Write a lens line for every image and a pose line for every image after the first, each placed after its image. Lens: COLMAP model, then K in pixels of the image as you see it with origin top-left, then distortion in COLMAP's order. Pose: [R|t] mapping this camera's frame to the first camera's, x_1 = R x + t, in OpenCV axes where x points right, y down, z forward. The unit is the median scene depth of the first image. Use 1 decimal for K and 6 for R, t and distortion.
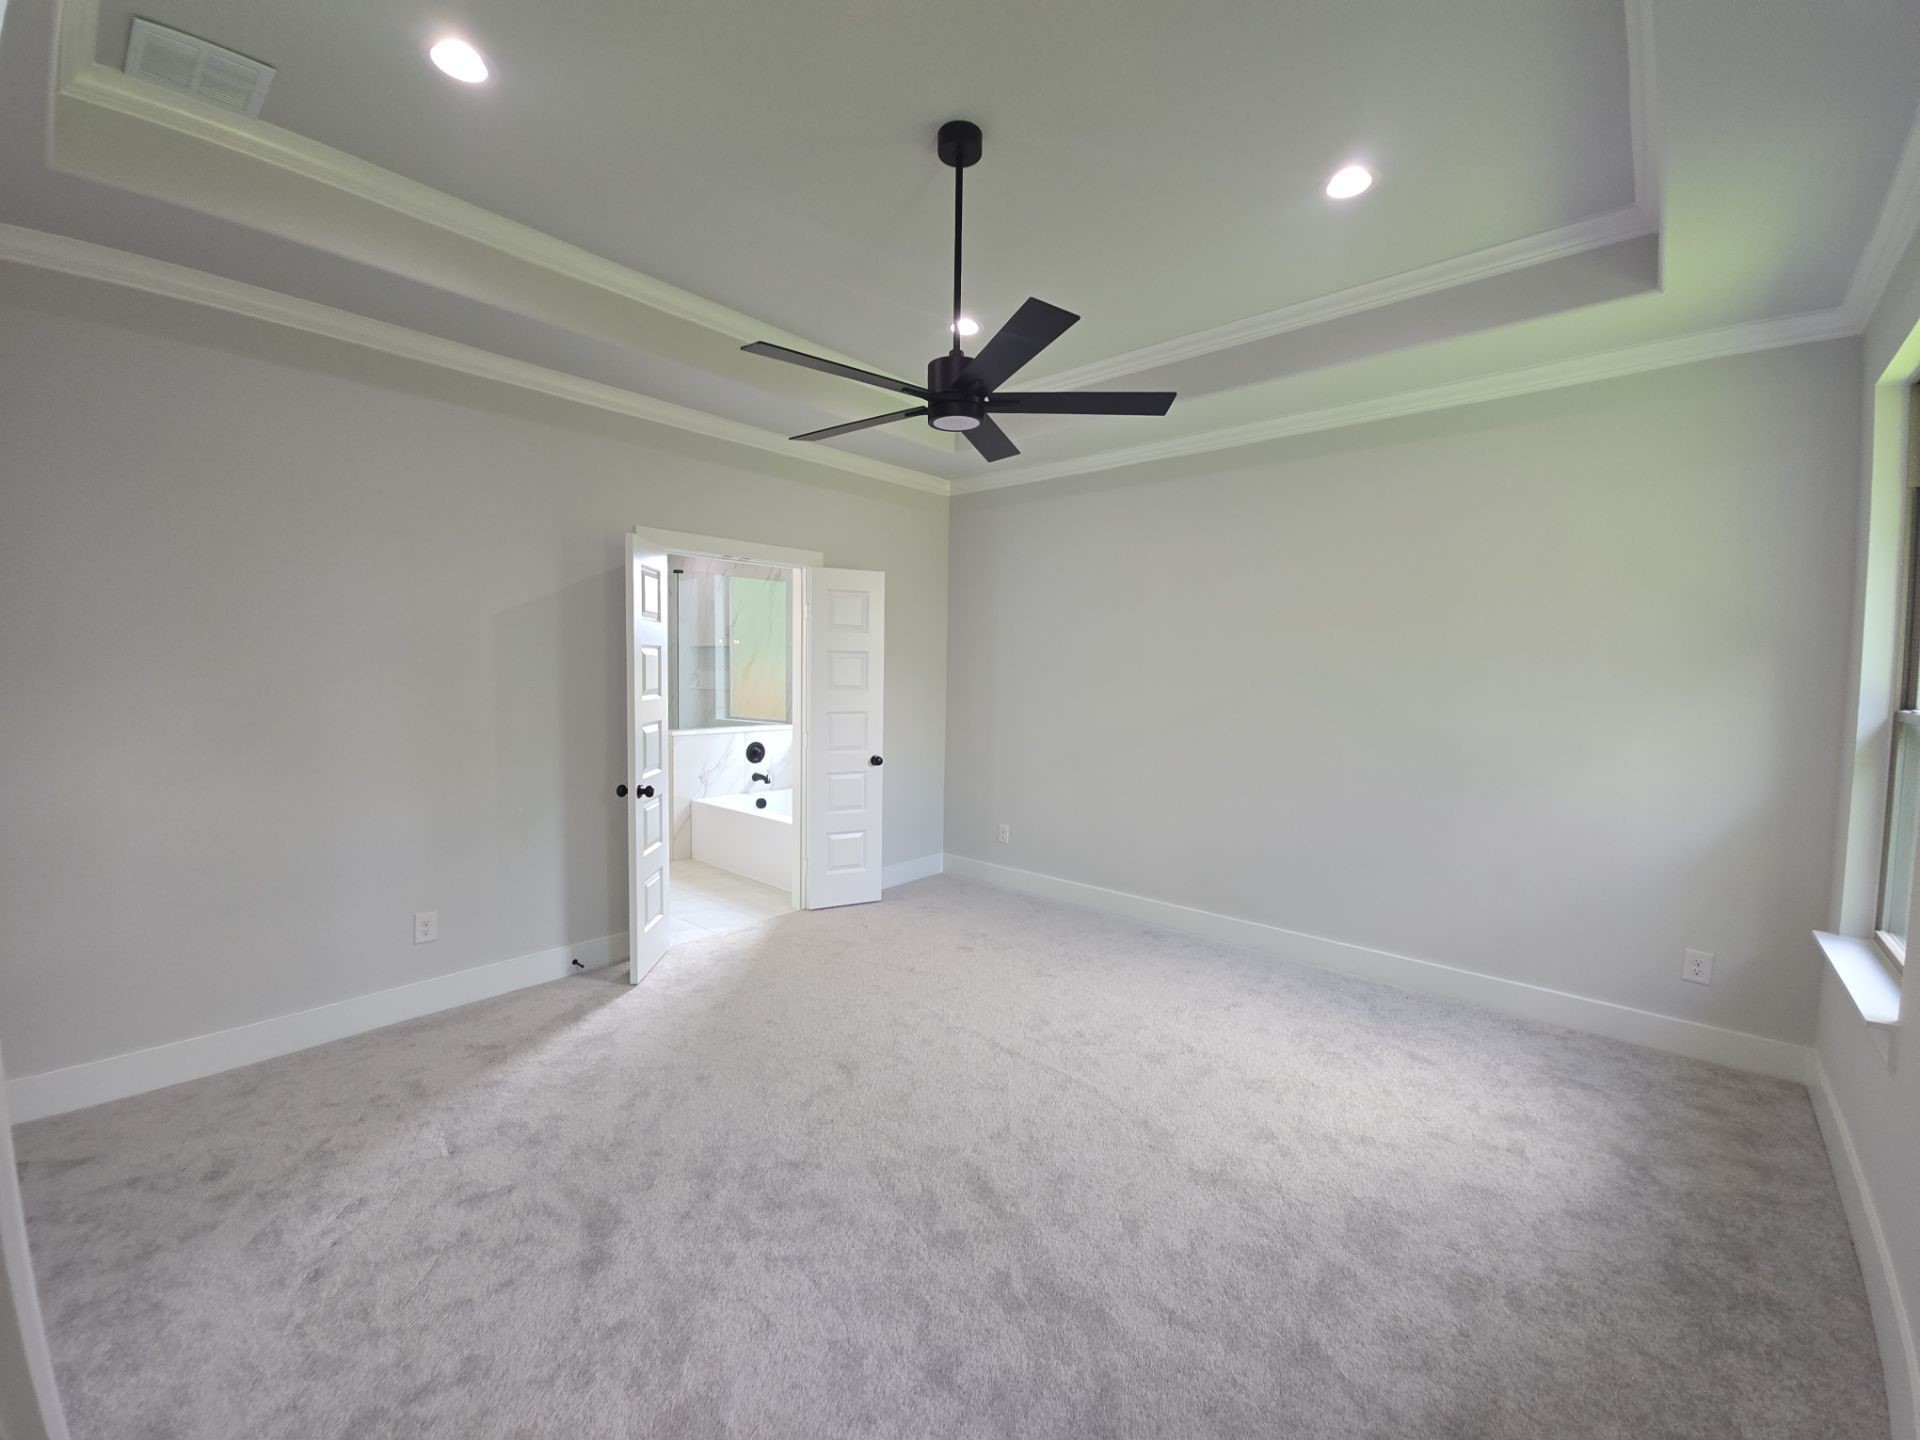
lens RADIAL K [[787.2, 0, 959.2], [0, 787.2, 712.4], [0, 0, 1]] dist [0.000398, -0.000007]
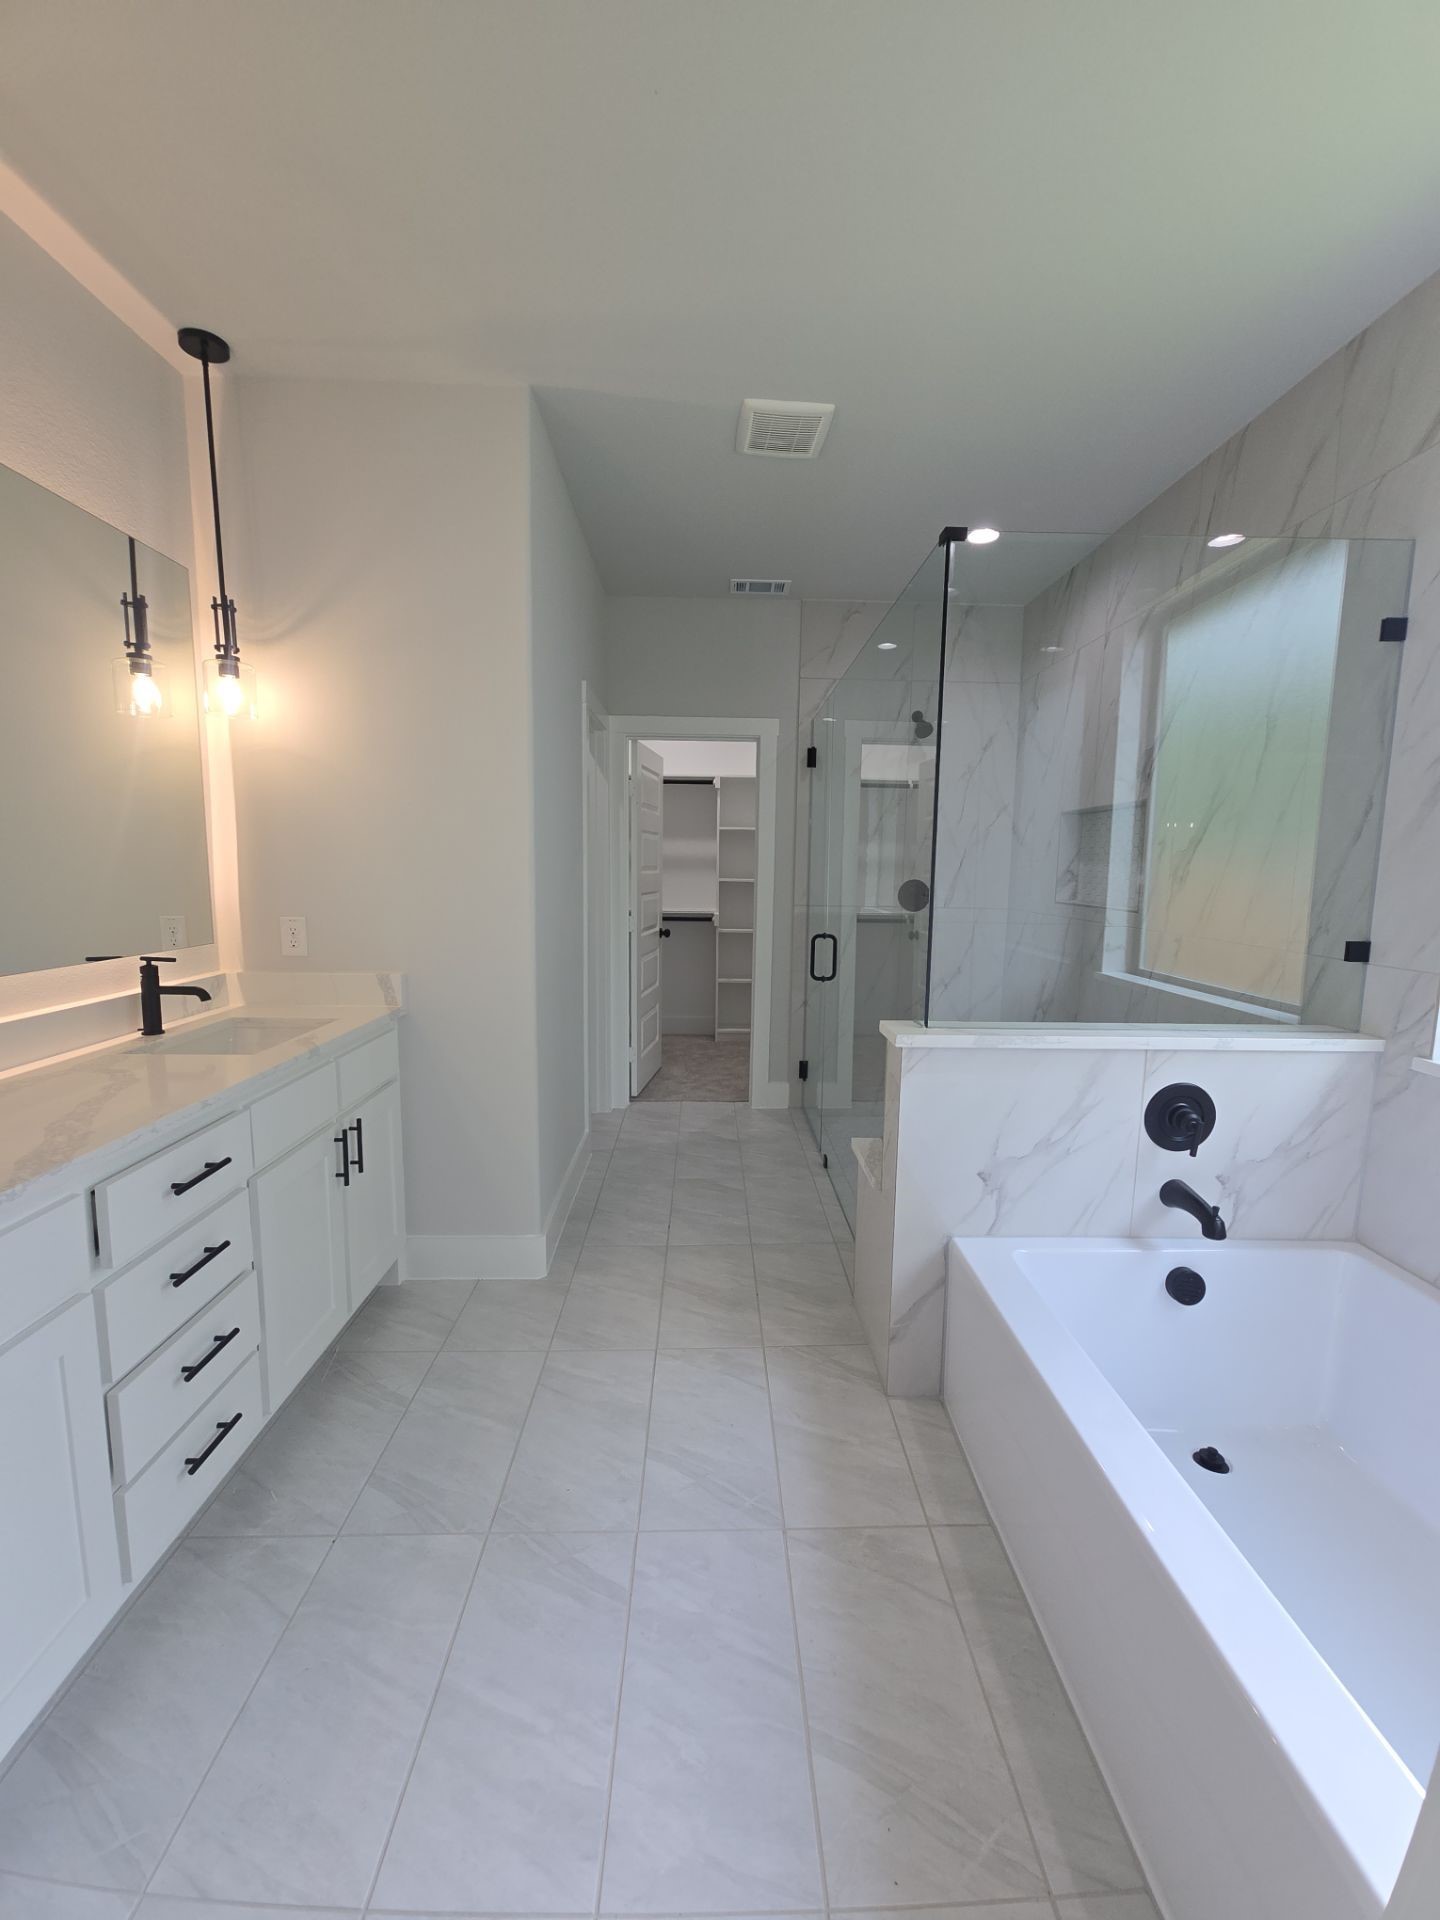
lens RADIAL K [[787.2, 0, 720.0], [0, 787.2, 960.0], [0, 0, 1]] dist [0.000398, -0.000007]
pose [[0.677560, 0.084533, -0.730593, -0.155980], [-0.046888, 0.996317, 0.071794, -0.024261], [0.733971, -0.014389, 0.679028, 0.640438]]
